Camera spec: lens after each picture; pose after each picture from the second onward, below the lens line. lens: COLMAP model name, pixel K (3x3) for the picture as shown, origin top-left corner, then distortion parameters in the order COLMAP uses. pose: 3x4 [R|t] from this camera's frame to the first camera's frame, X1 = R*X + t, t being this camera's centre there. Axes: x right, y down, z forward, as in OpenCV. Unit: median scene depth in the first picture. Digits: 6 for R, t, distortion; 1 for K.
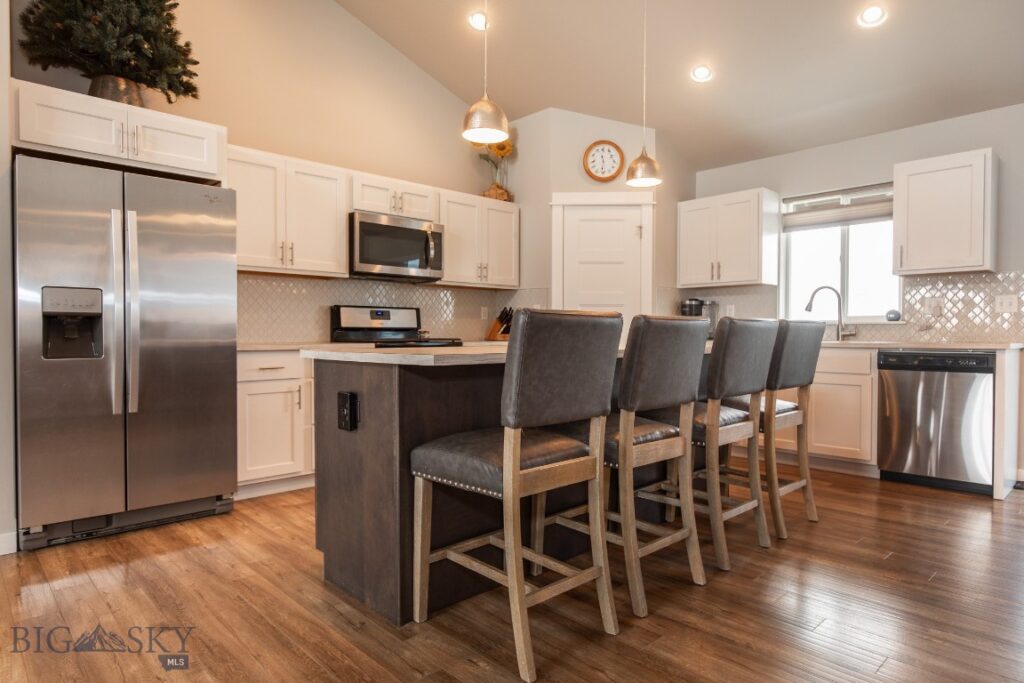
lens RADIAL K [[596.9, 0, 529.1], [0, 596.9, 346.2], [0, 0, 1]] dist [0.000288, -0.003409]
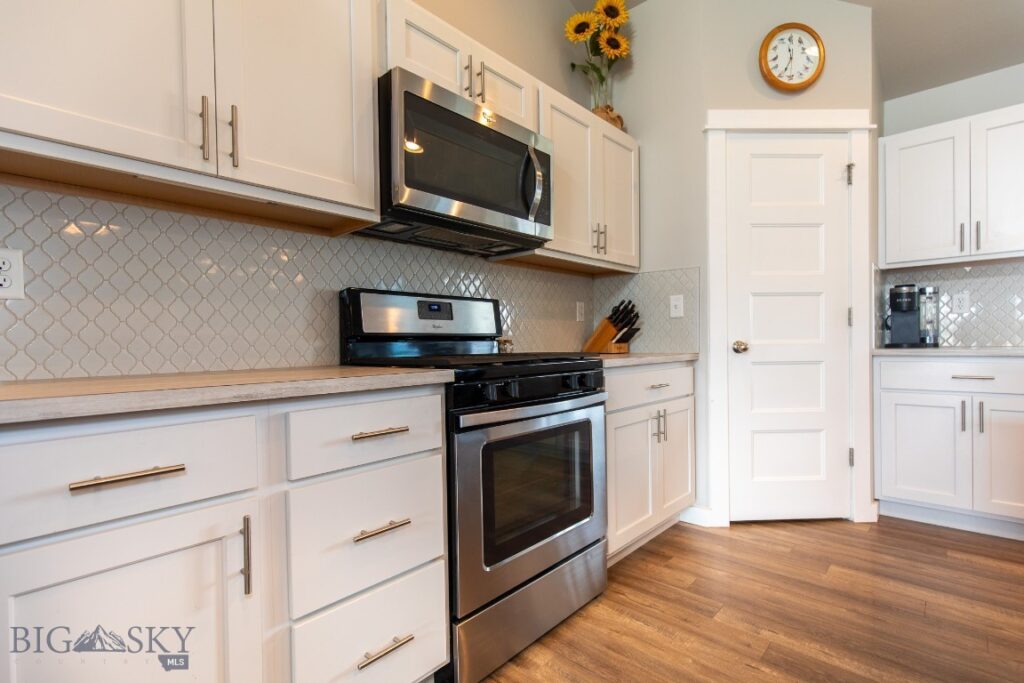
lens RADIAL K [[456.6, 0, 520.2], [0, 456.6, 349.5], [0, 0, 1]] dist [0.006778, -0.003238]
pose [[0.997826, -0.016578, 0.063788, -0.238077], [0.017100, 0.999825, -0.007643, -0.016029], [-0.063650, 0.008717, 0.997934, 0.702100]]
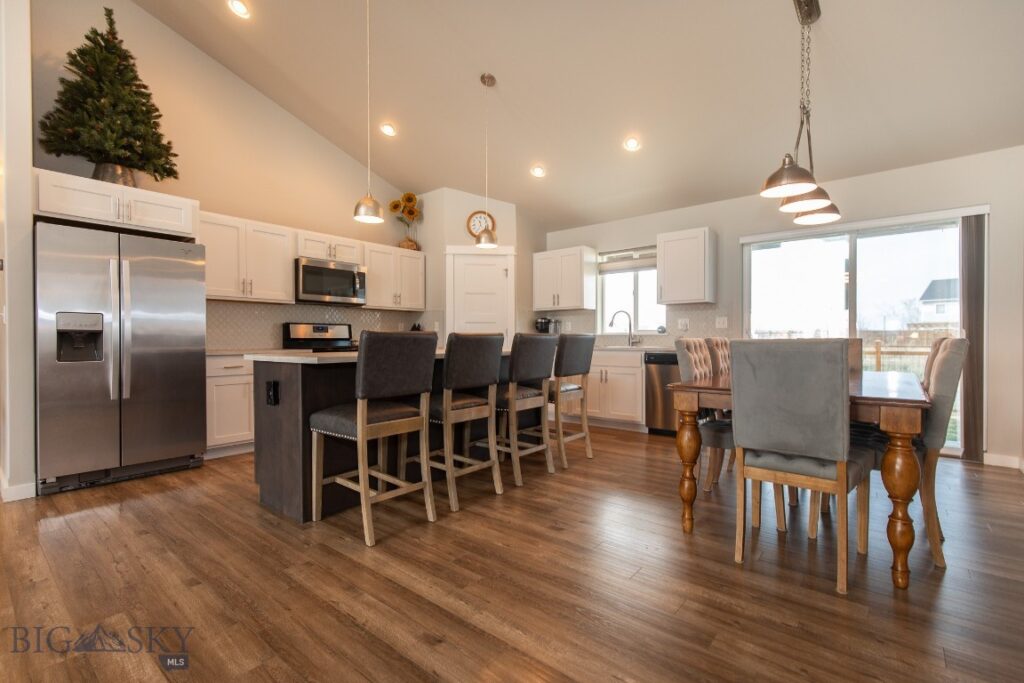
lens RADIAL K [[456.6, 0, 527.1], [0, 456.6, 344.7], [0, 0, 1]] dist [0.006778, -0.003238]
pose [[0.992811, -0.004423, 0.119611, 0.128995], [0.005648, 0.999935, -0.009909, -0.002190], [-0.119559, 0.010513, 0.992771, -0.168483]]
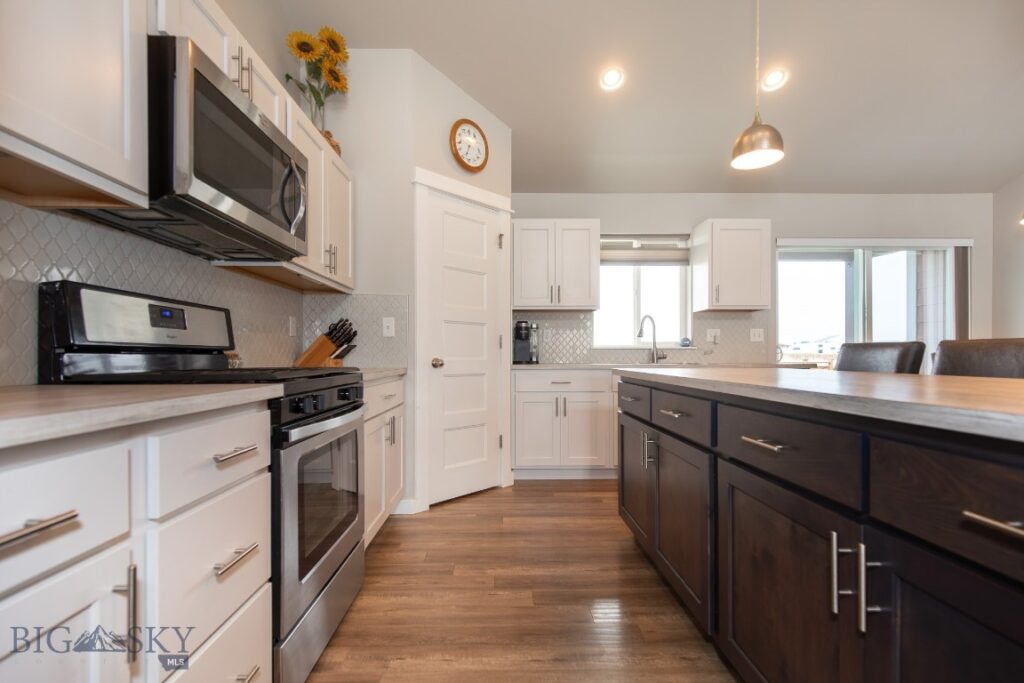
lens RADIAL K [[456.6, 0, 489.3], [0, 456.6, 357.3], [0, 0, 1]] dist [0.006778, -0.003238]
pose [[0.695365, -0.002393, 0.718653, -0.387960], [0.016981, 0.999770, -0.013101, -0.016670], [-0.718456, 0.021314, 0.695245, 0.703245]]
